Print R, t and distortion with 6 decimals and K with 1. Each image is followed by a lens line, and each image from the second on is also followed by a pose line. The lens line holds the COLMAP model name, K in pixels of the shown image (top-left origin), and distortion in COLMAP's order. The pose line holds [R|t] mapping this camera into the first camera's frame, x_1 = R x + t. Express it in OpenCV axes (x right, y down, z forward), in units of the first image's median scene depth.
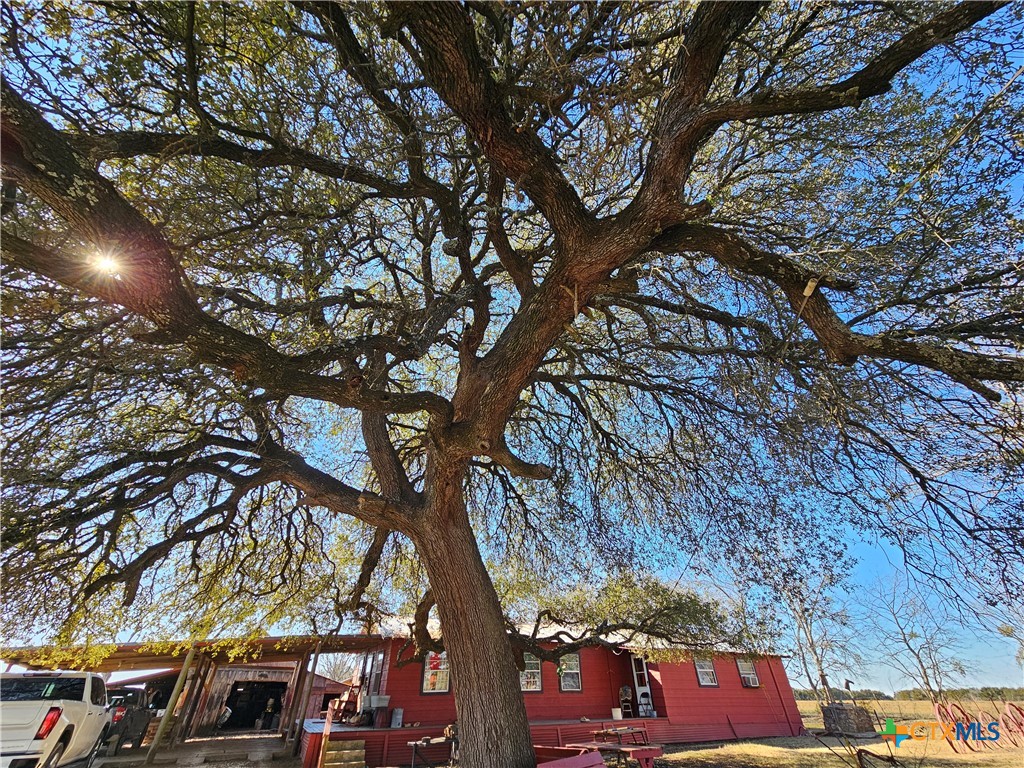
lens RADIAL K [[417.4, 0, 515.0], [0, 417.4, 394.1], [0, 0, 1]] dist [-0.001314, 0.003179]
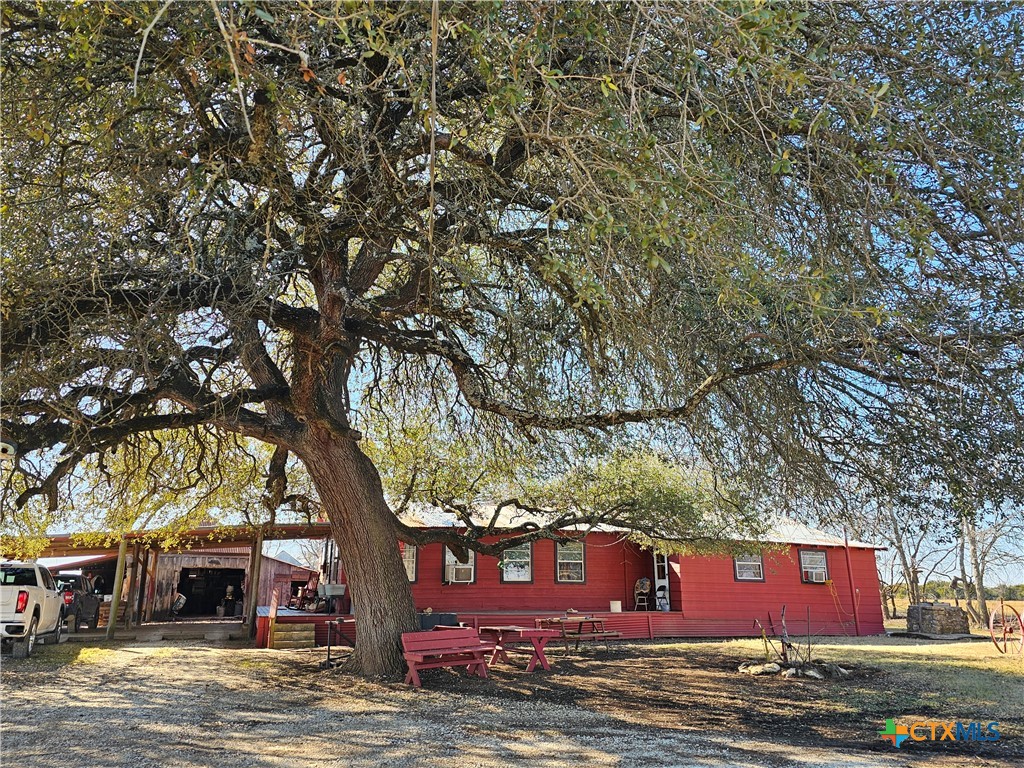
lens RADIAL K [[767.0, 0, 512.0], [0, 767.0, 384.0], [0, 0, 1]] dist [0.105810, -0.123328]
pose [[0.991534, -0.018403, -0.128539, 0.230936], [0.063818, 0.931165, 0.358970, -0.208266], [0.113085, -0.364134, 0.924456, -0.280236]]
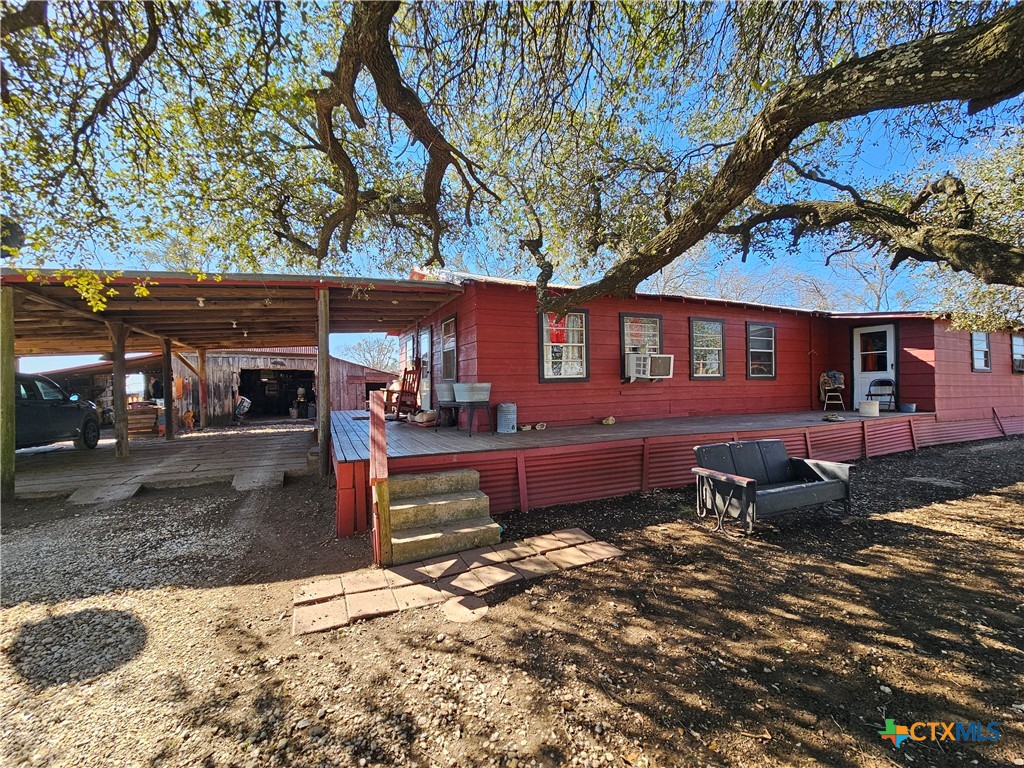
lens RADIAL K [[417.4, 0, 515.0], [0, 417.4, 394.1], [0, 0, 1]] dist [-0.001314, 0.003179]
pose [[0.999754, -0.001524, -0.022129, -0.219625], [0.014528, 0.798851, 0.601353, 0.369576], [0.016762, -0.601526, 0.798677, 0.507294]]
